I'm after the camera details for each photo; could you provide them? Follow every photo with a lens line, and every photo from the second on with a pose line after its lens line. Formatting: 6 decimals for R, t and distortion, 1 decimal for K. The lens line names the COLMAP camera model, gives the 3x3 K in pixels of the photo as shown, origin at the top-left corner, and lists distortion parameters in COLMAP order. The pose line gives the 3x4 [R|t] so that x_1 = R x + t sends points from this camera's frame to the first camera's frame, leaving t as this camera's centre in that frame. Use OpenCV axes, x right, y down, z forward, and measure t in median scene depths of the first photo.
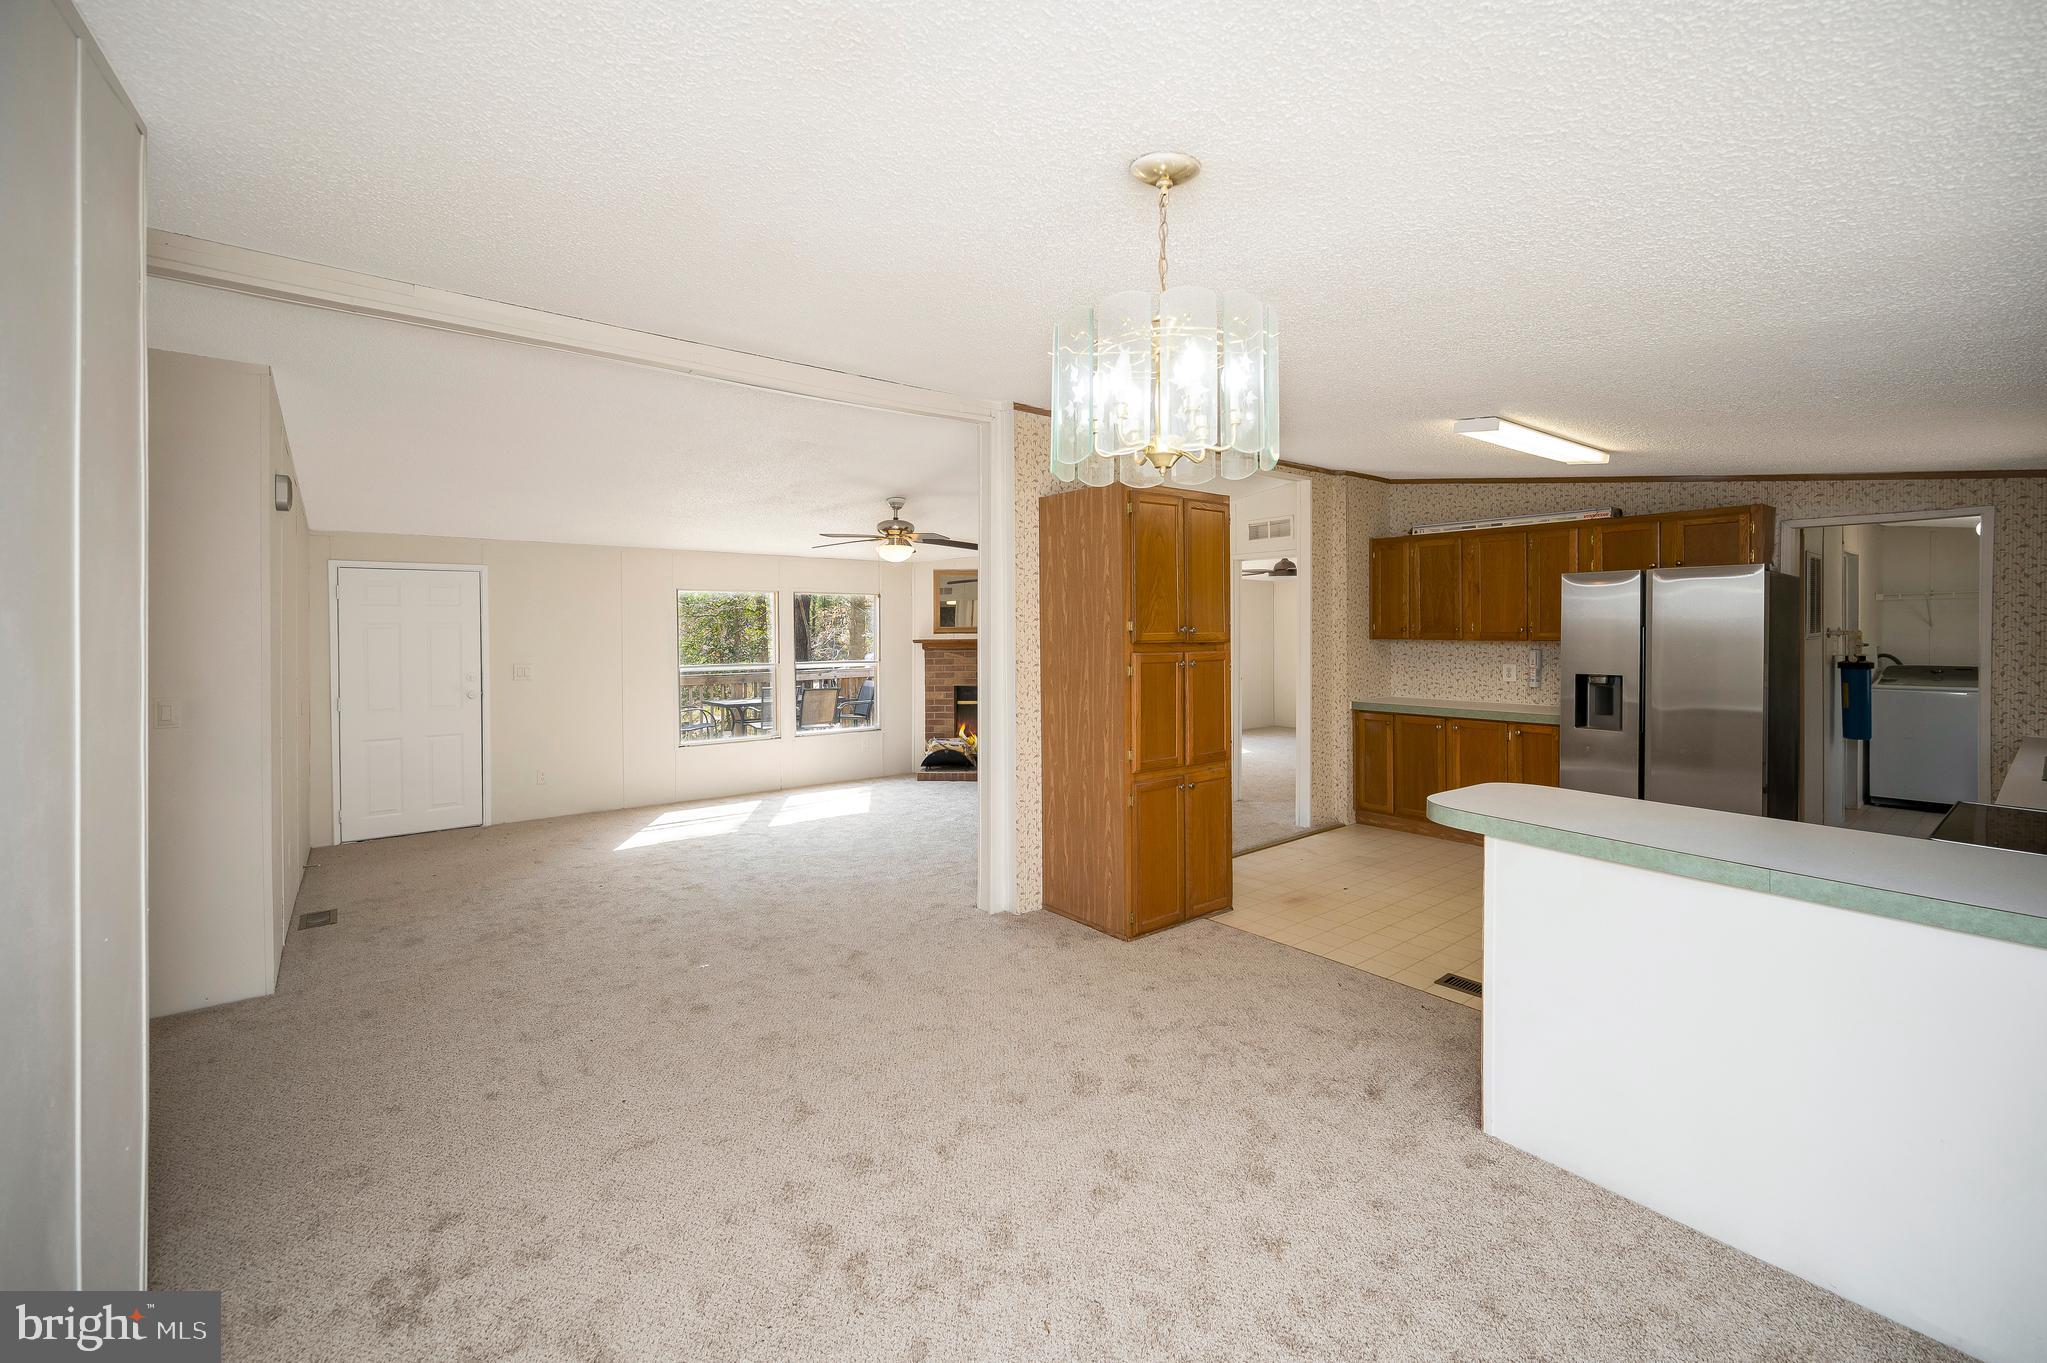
lens RADIAL K [[832.9, 0, 1024.2], [0, 832.9, 643.4], [0, 0, 1]] dist [-0.000042, 0.000511]
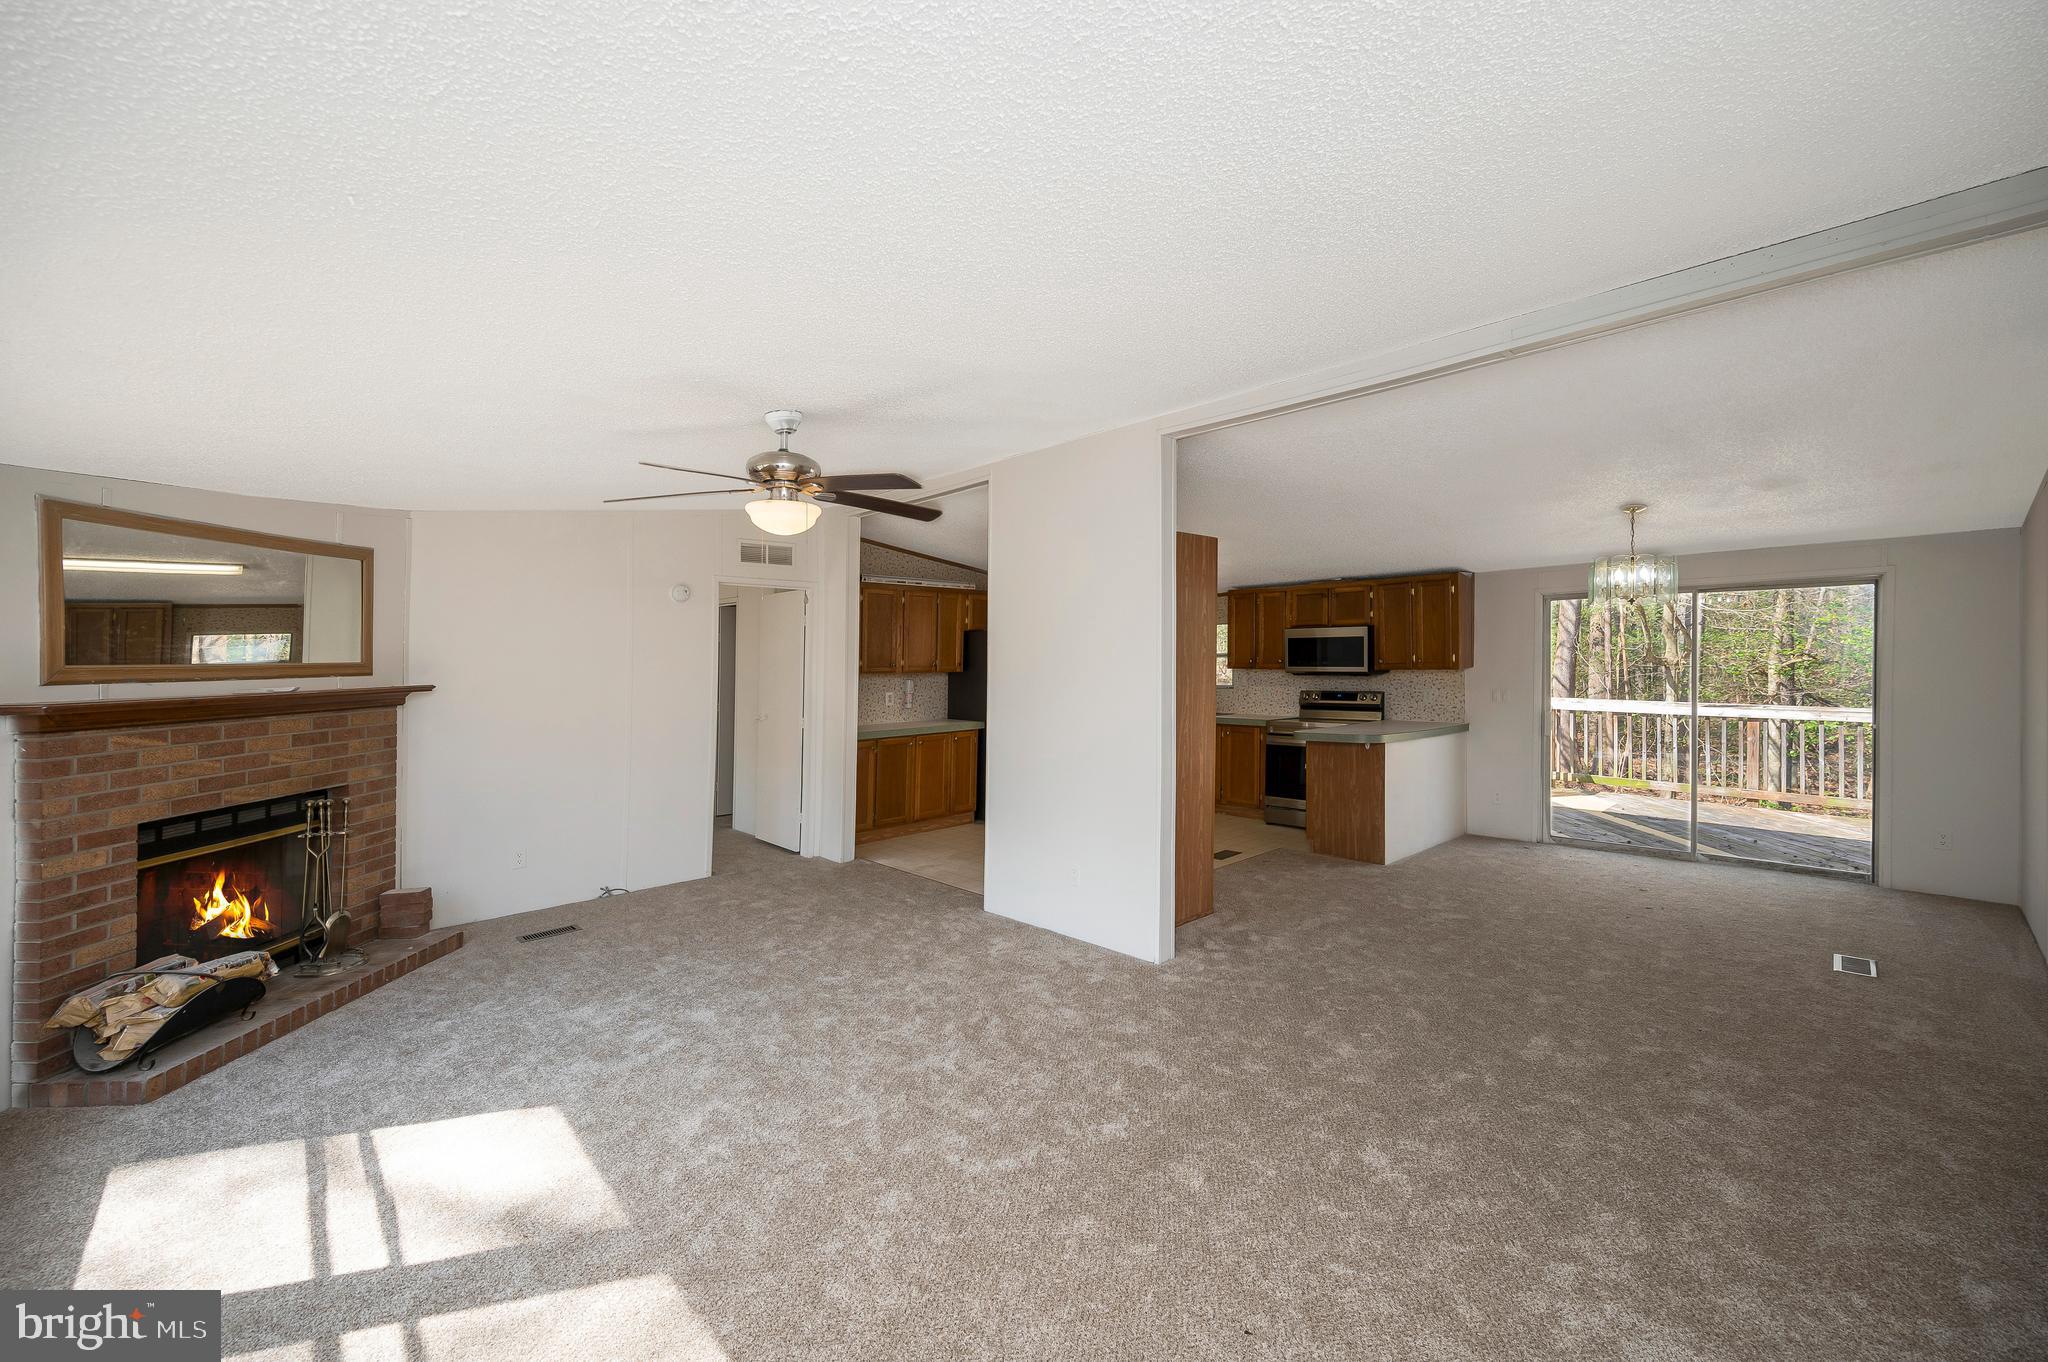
lens RADIAL K [[833.3, 0, 1033.8], [0, 833.3, 681.1], [0, 0, 1]] dist [-0.000042, 0.000511]
pose [[-0.108711, -0.017484, 0.993920, -0.684254], [0.030020, 0.999332, 0.020862, -0.011534], [-0.993620, 0.032105, -0.108114, 0.889242]]
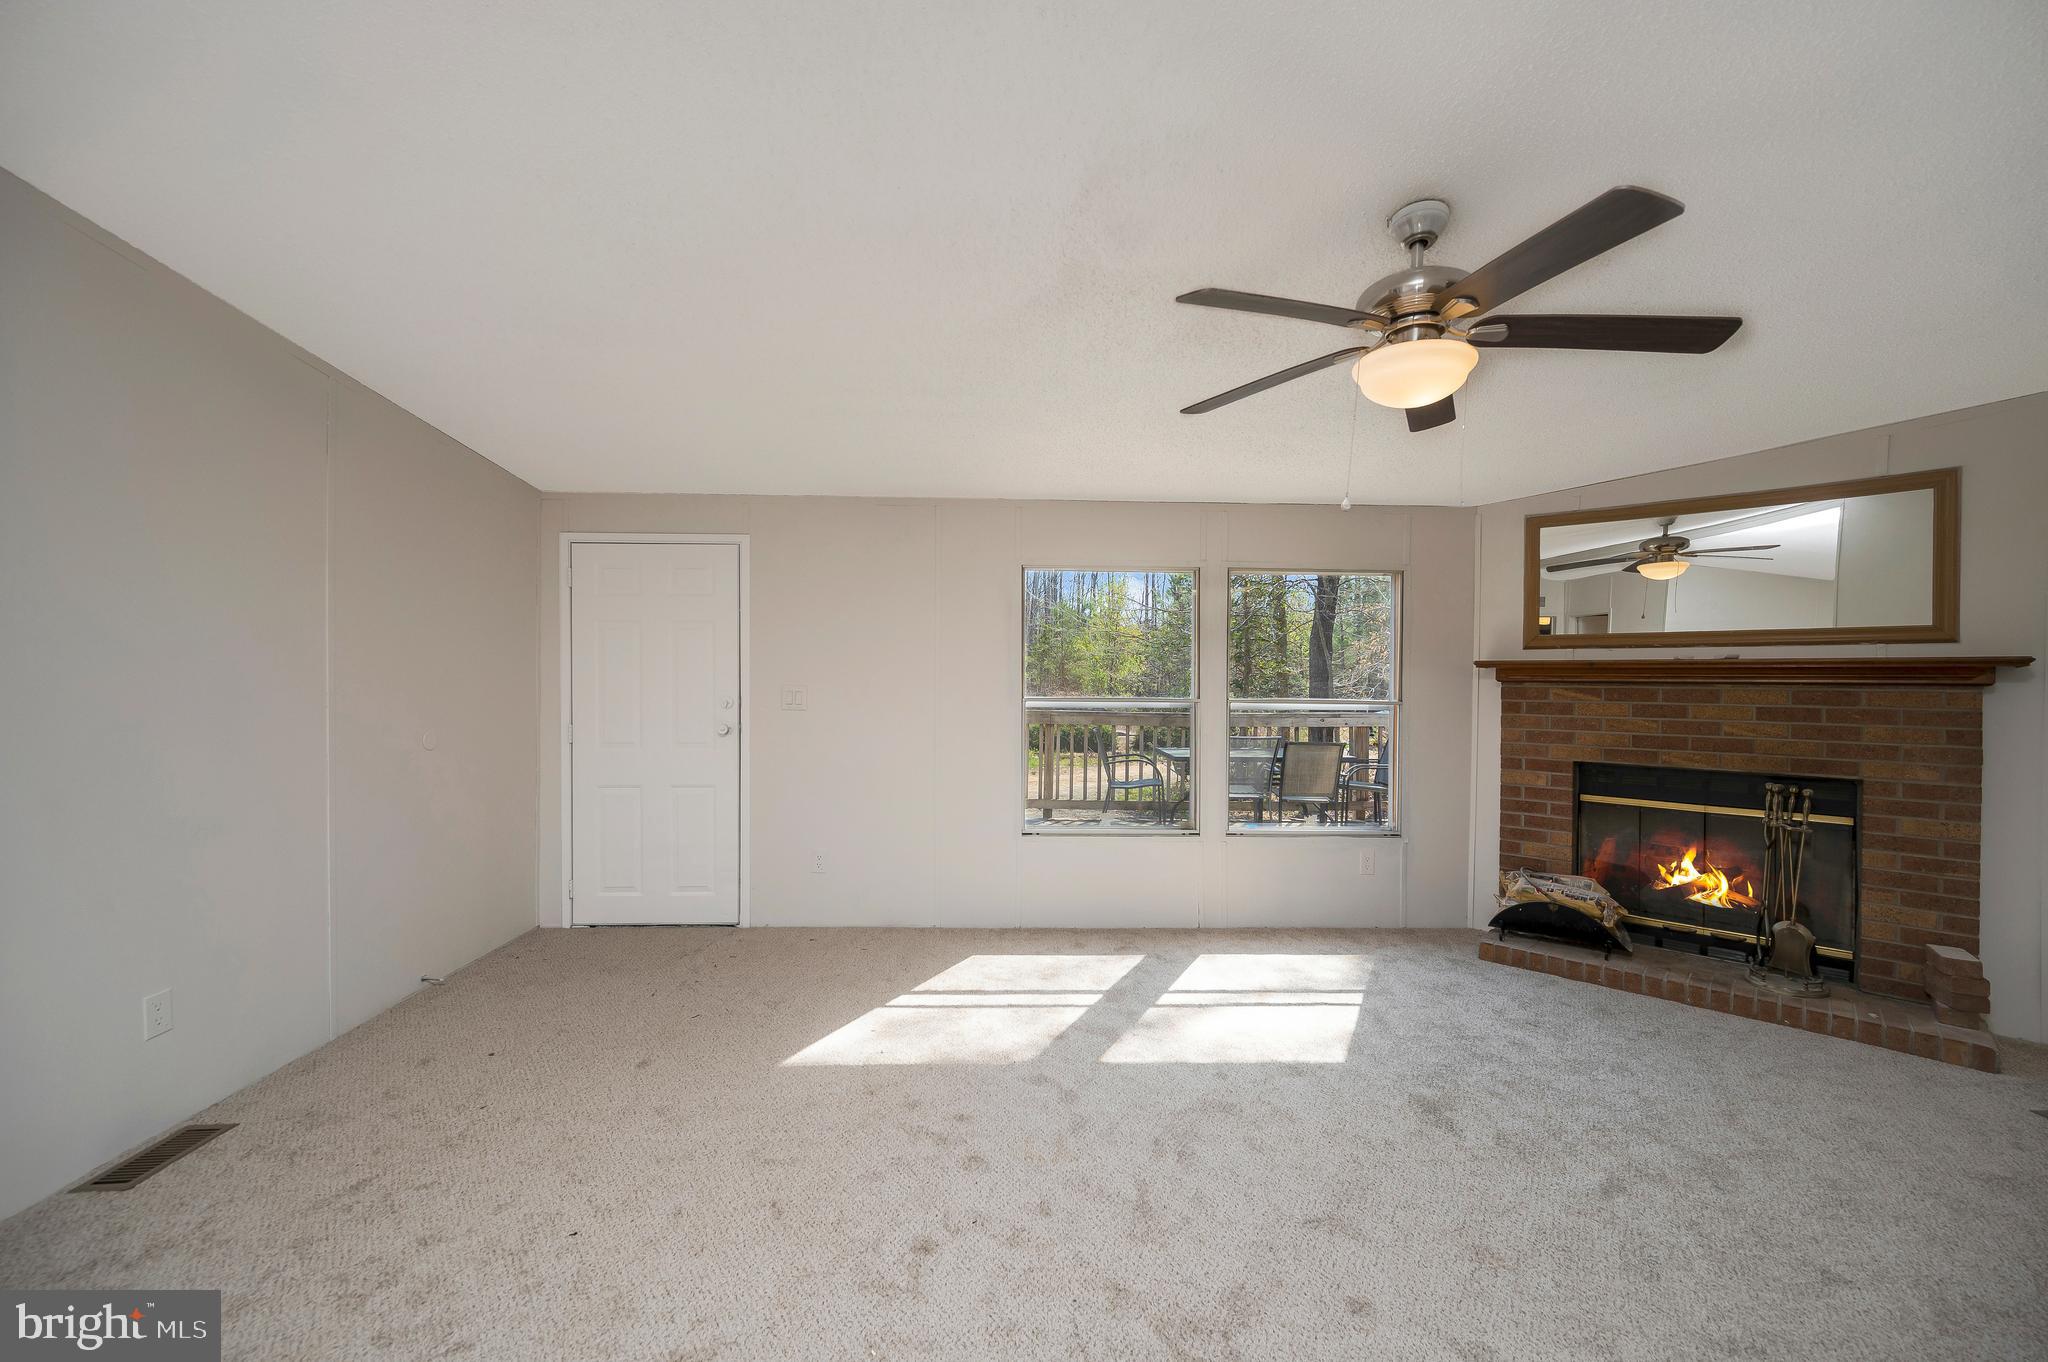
lens RADIAL K [[833.3, 0, 1030.1], [0, 833.3, 671.8], [0, 0, 1]] dist [-0.000042, 0.000511]
pose [[0.810722, 0.014739, -0.585246, -0.081642], [-0.021719, 0.999752, -0.004907, 0.014519], [0.585028, 0.016689, 0.810841, 0.629965]]
